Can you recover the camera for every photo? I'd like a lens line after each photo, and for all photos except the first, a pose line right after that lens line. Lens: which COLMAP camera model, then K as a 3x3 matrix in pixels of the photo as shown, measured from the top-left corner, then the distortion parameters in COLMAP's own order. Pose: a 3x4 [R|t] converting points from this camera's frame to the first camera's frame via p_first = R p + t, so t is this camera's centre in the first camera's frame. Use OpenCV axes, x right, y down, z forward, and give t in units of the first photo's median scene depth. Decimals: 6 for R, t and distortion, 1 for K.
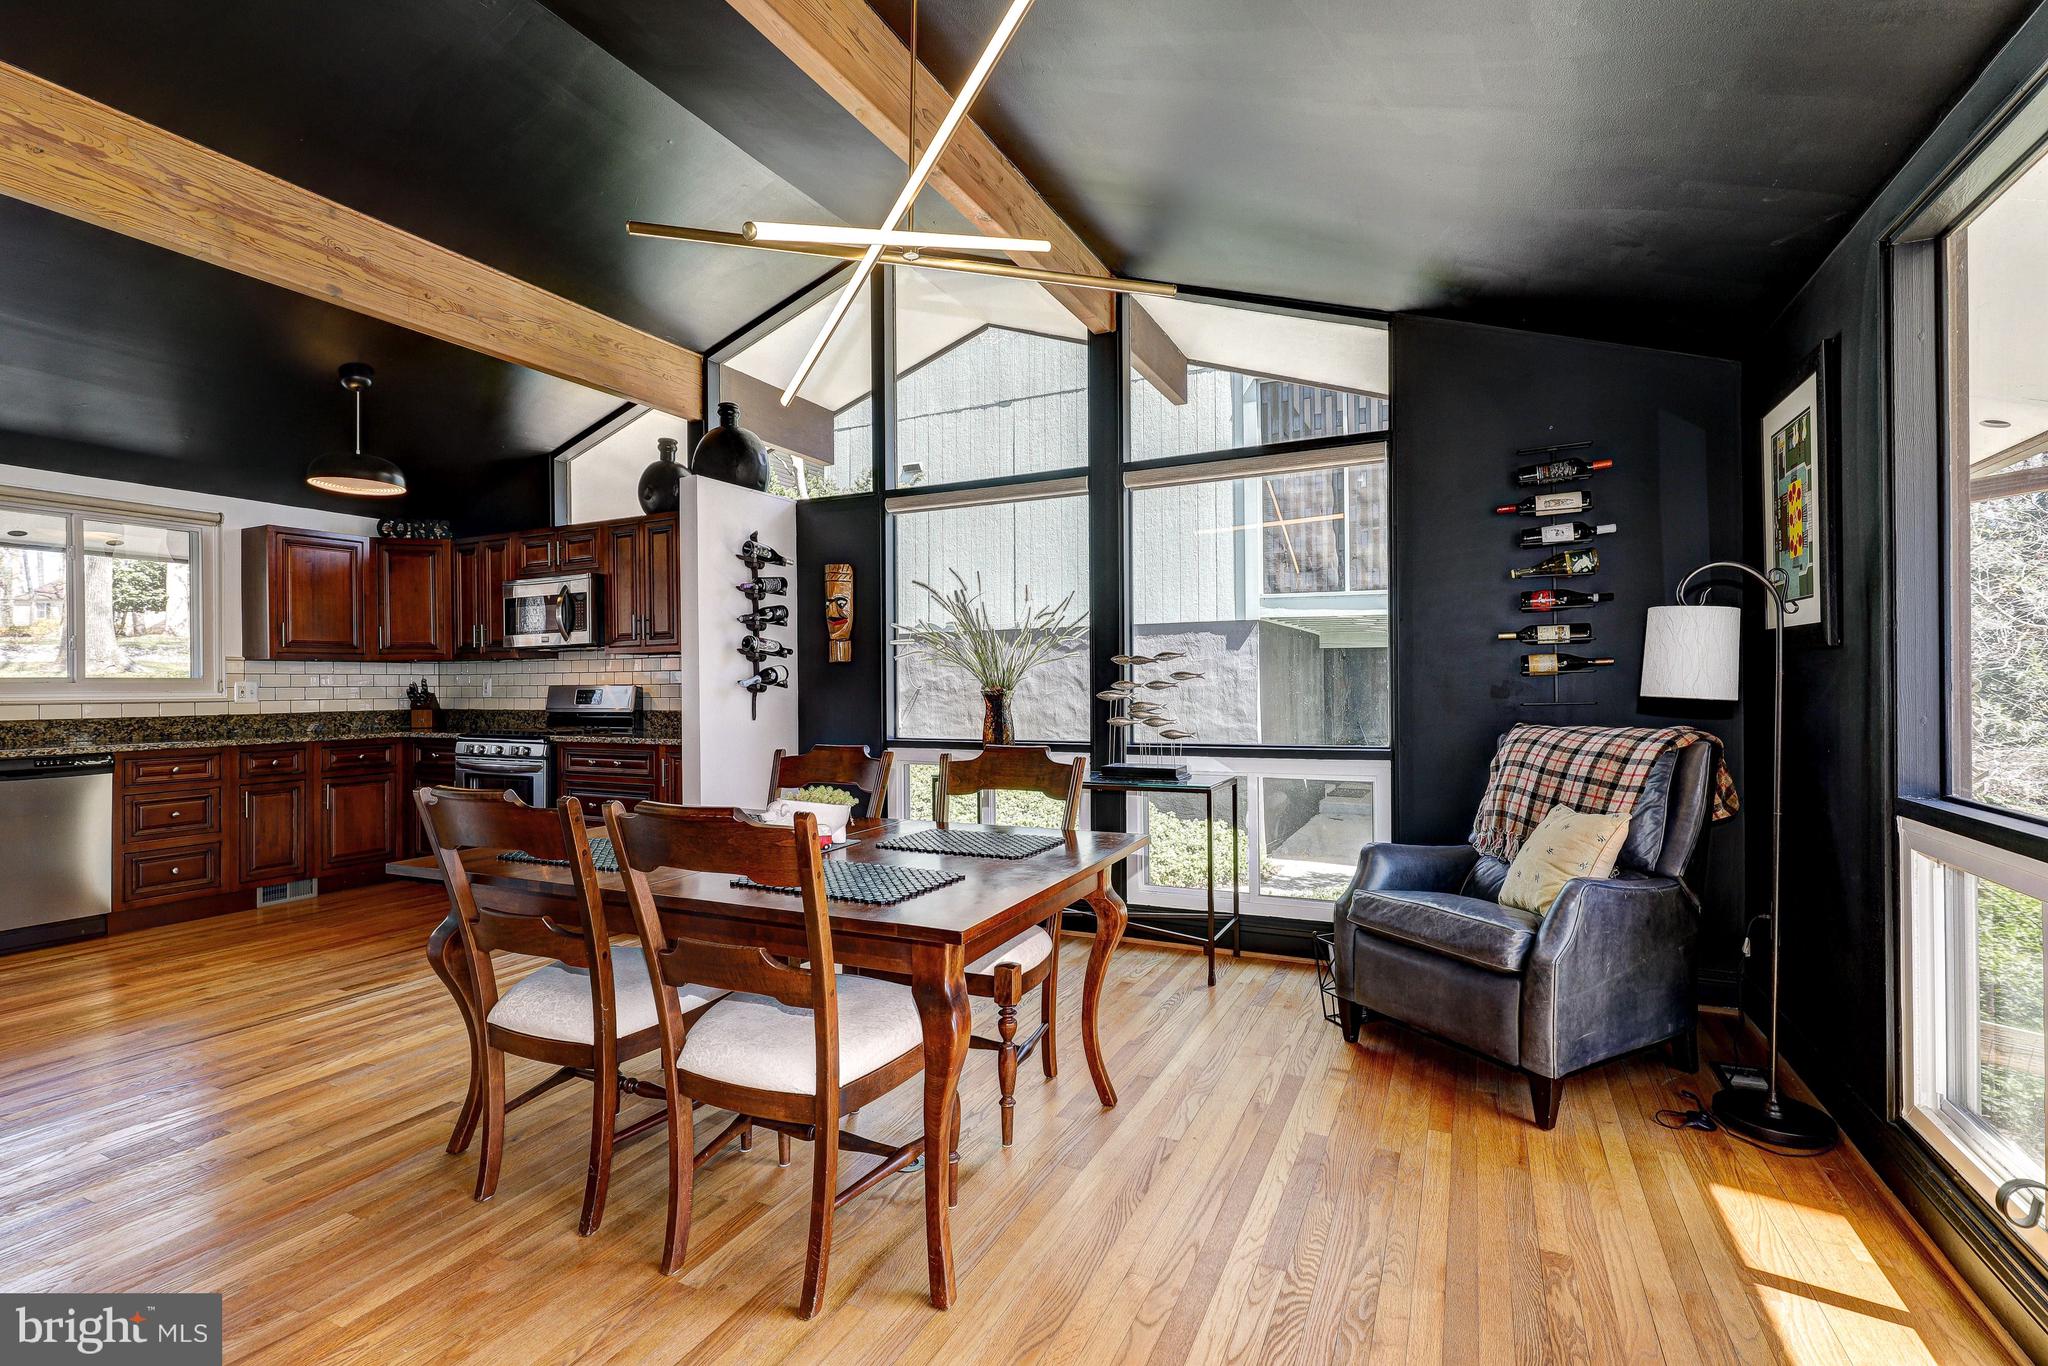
lens RADIAL K [[928.9, 0, 1014.1], [0, 928.9, 681.5], [0, 0, 1]] dist [0.003490, -0.000129]
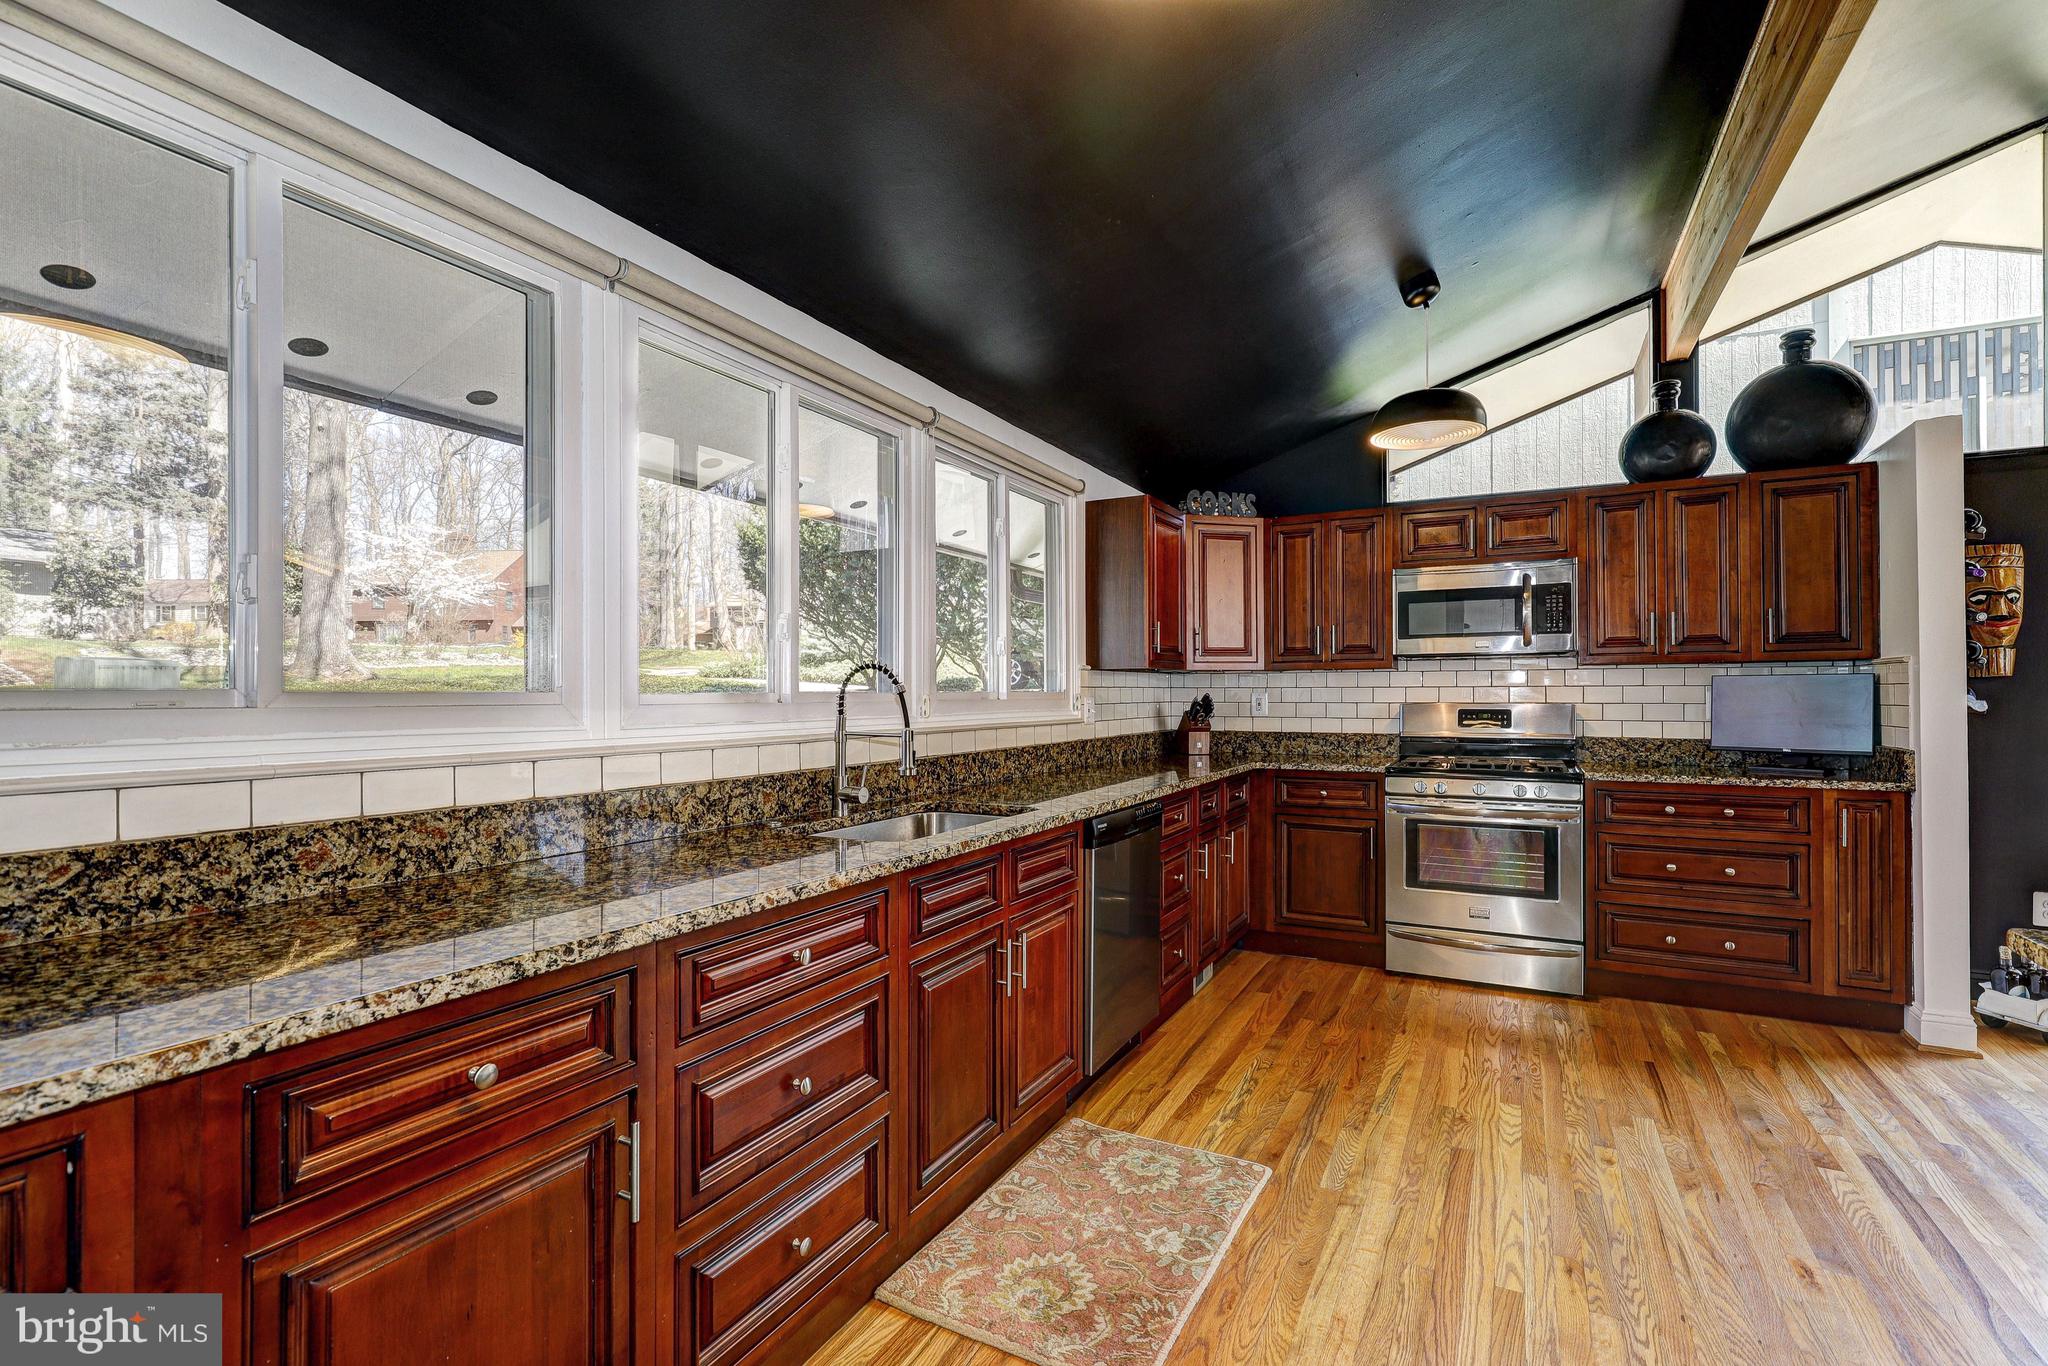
lens RADIAL K [[928.9, 0, 1021.6], [0, 928.9, 700.4], [0, 0, 1]] dist [0.003490, -0.000129]
pose [[0.999706, 0.005568, -0.023599, -1.014592], [-0.005302, 0.999922, 0.011310, -0.006373], [0.023660, -0.011181, 0.999658, 0.259771]]
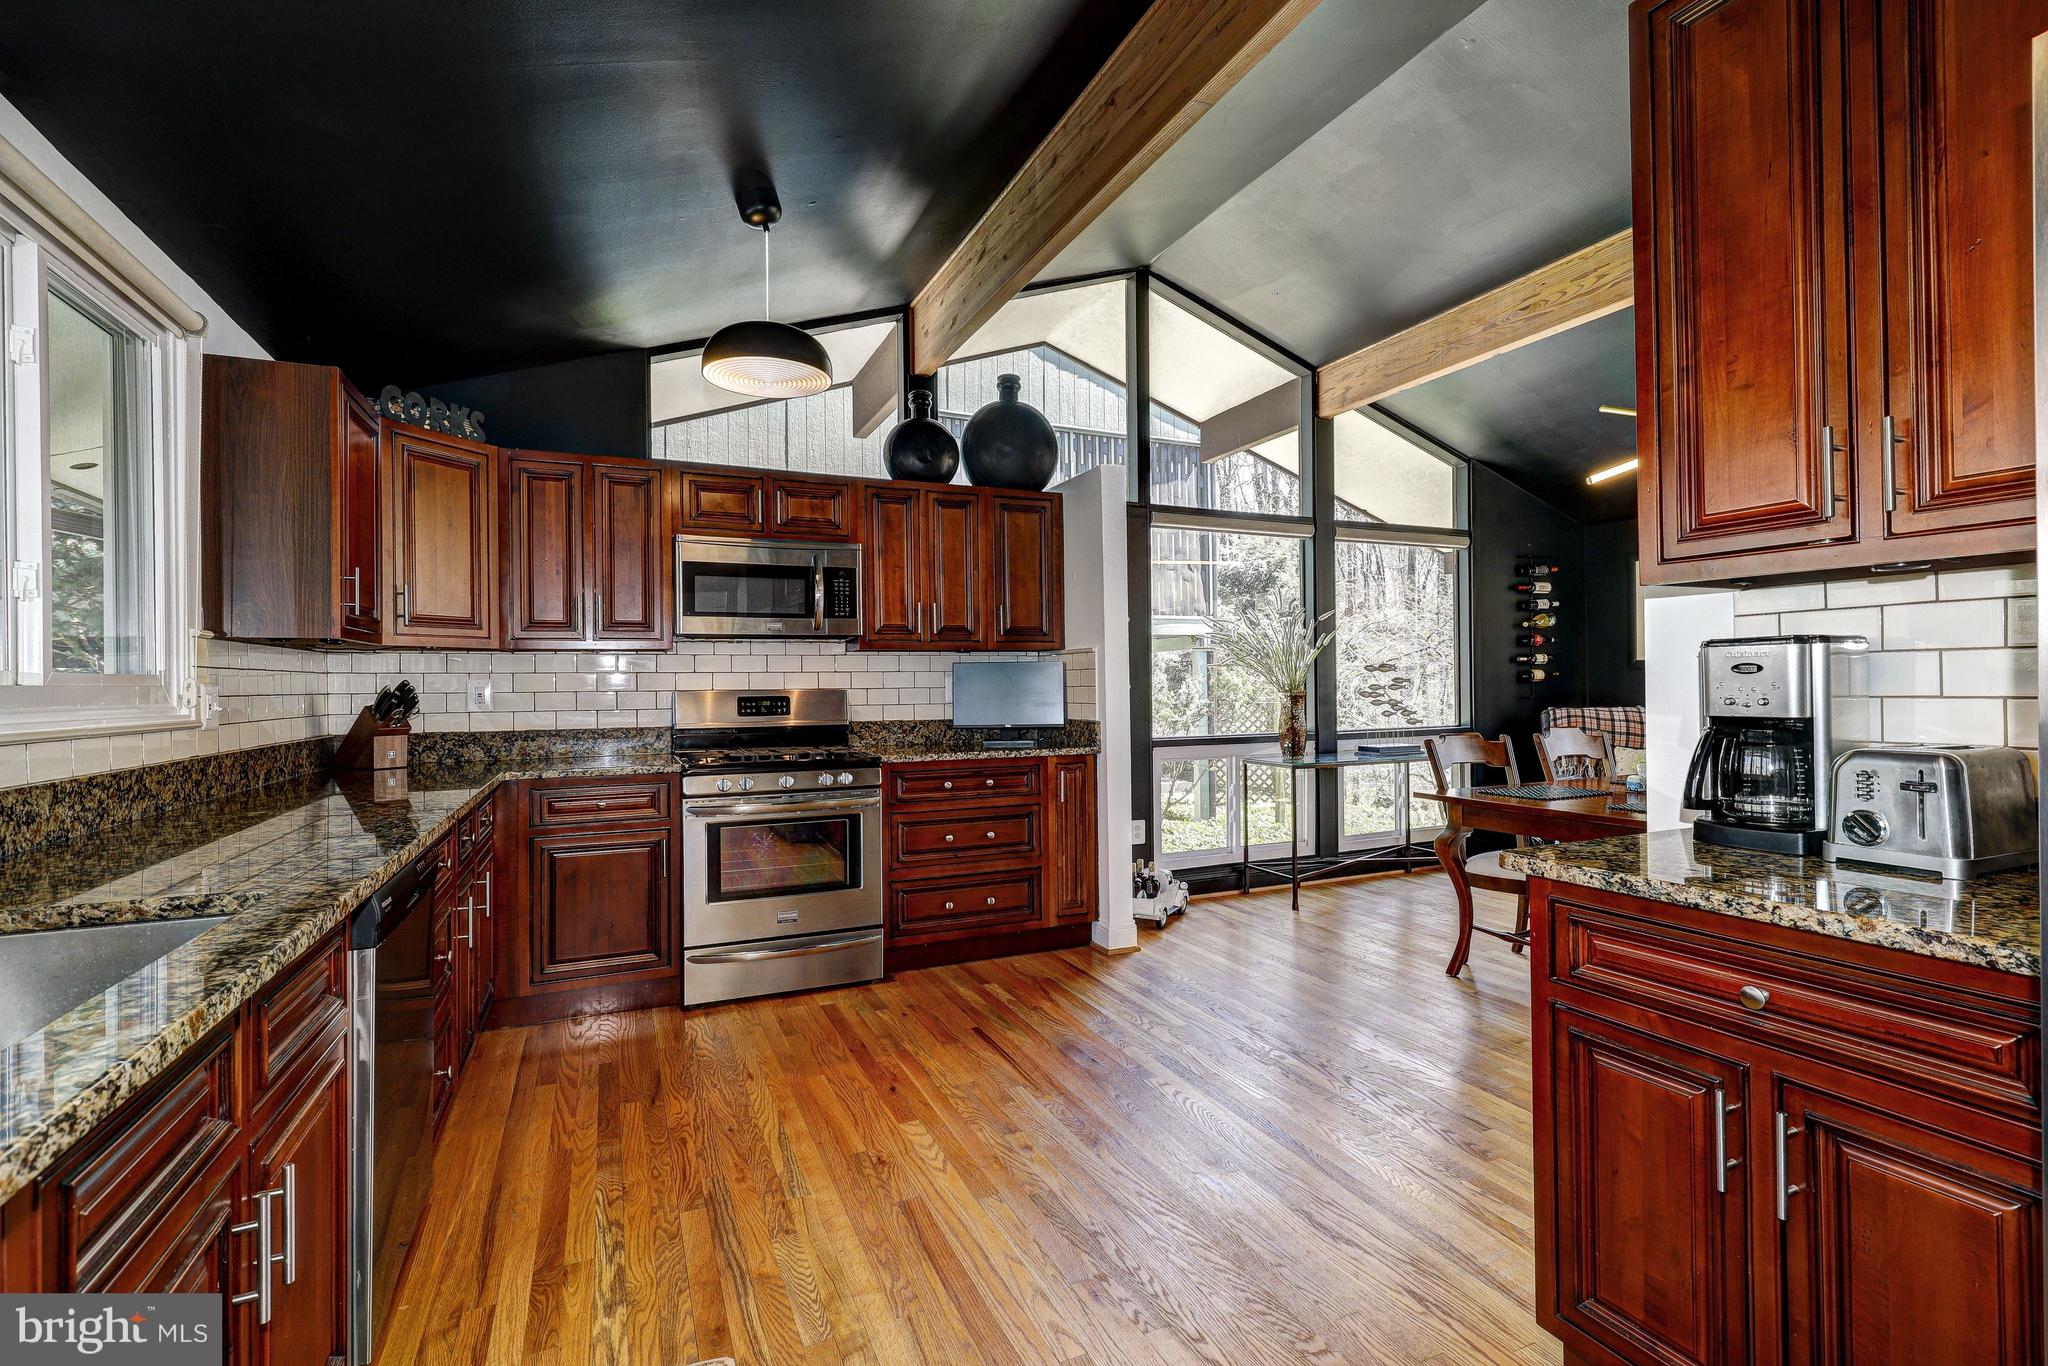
lens RADIAL K [[928.9, 0, 1053.3], [0, 928.9, 682.4], [0, 0, 1]] dist [0.003490, -0.000129]
pose [[0.626529, 0.003028, 0.779392, -1.084640], [0.001992, 0.999983, -0.005486, 0.003174], [-0.779396, 0.004990, 0.626512, 0.449606]]
